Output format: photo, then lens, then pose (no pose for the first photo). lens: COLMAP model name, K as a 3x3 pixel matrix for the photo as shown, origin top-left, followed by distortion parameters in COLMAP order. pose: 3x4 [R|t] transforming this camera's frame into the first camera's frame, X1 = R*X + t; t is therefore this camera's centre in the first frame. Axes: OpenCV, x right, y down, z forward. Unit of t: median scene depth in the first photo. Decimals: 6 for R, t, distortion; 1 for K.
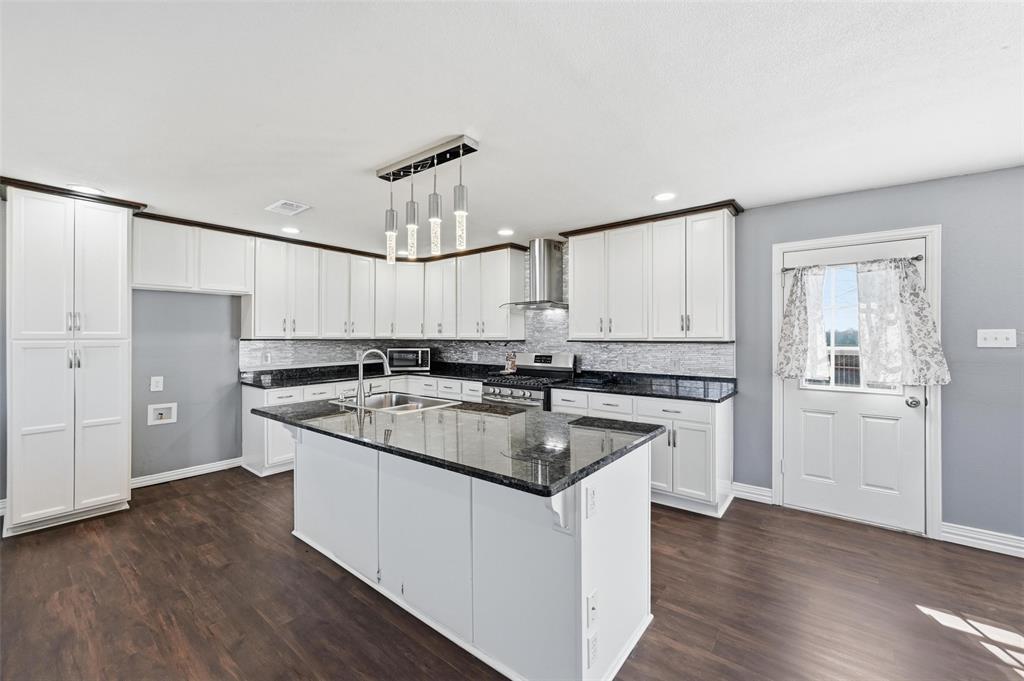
lens RADIAL K [[408.0, 0, 517.0], [0, 408.0, 335.8], [0, 0, 1]] dist [0.000961, -0.000633]
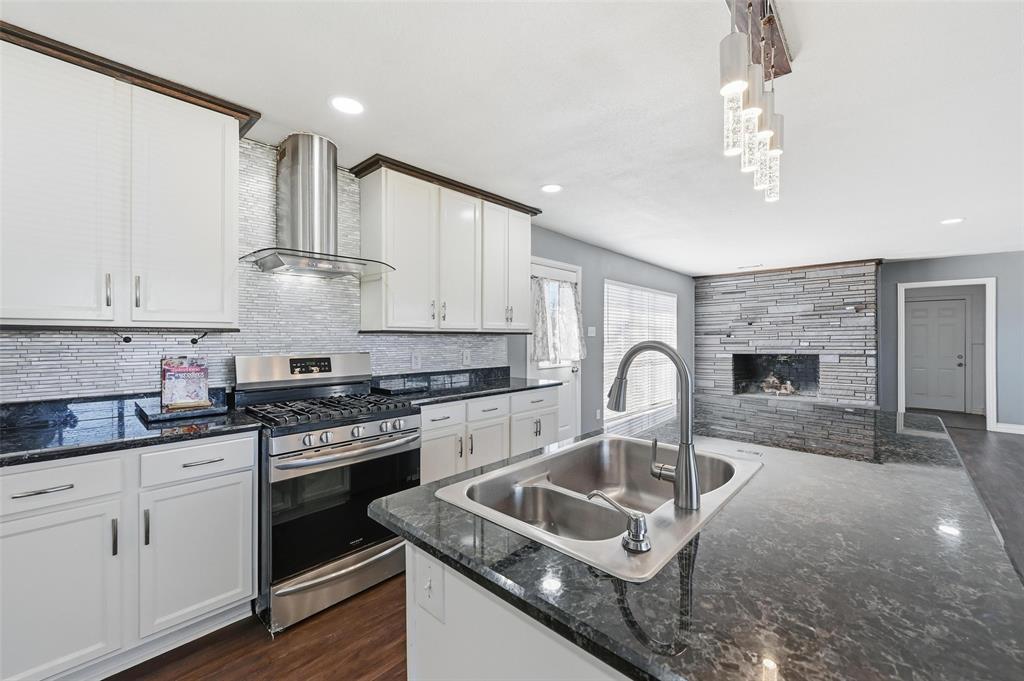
lens RADIAL K [[408.0, 0, 516.3], [0, 408.0, 341.9], [0, 0, 1]] dist [0.000961, -0.000633]
pose [[0.080352, -0.010052, 0.996716, -0.545090], [-0.003261, 0.999941, 0.010347, 0.024586], [-0.996761, -0.004082, 0.080314, 0.842277]]
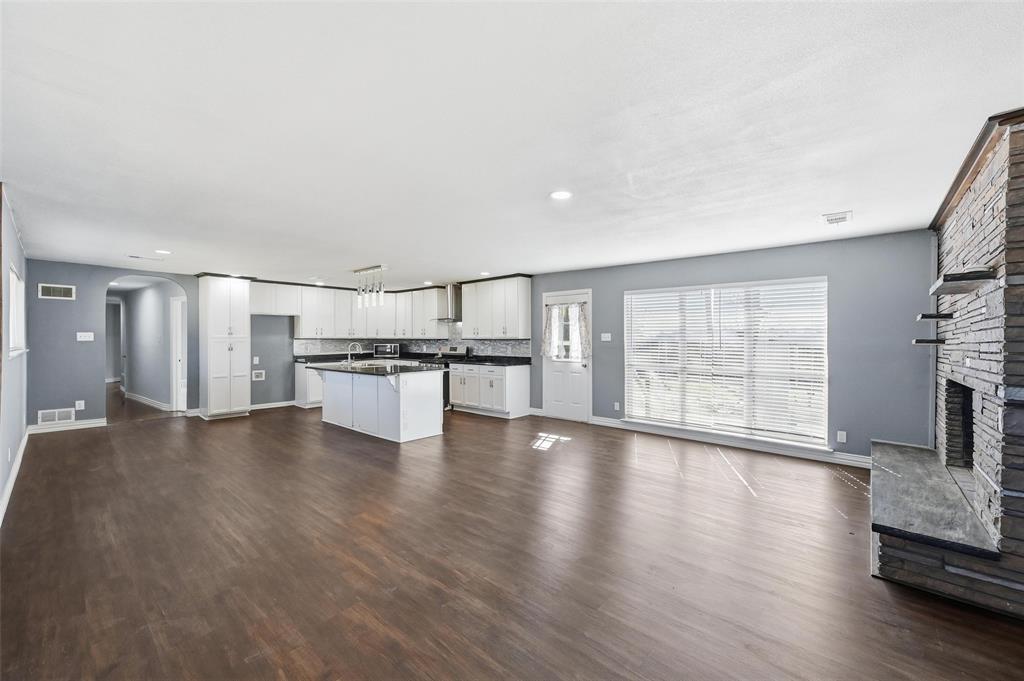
lens RADIAL K [[408.0, 0, 516.7], [0, 408.0, 338.5], [0, 0, 1]] dist [0.000961, -0.000633]
pose [[0.998666, -0.001534, -0.051605, 0.542124], [0.001771, 0.999988, 0.004548, 0.000738], [0.051597, -0.004634, 0.998657, -1.003162]]
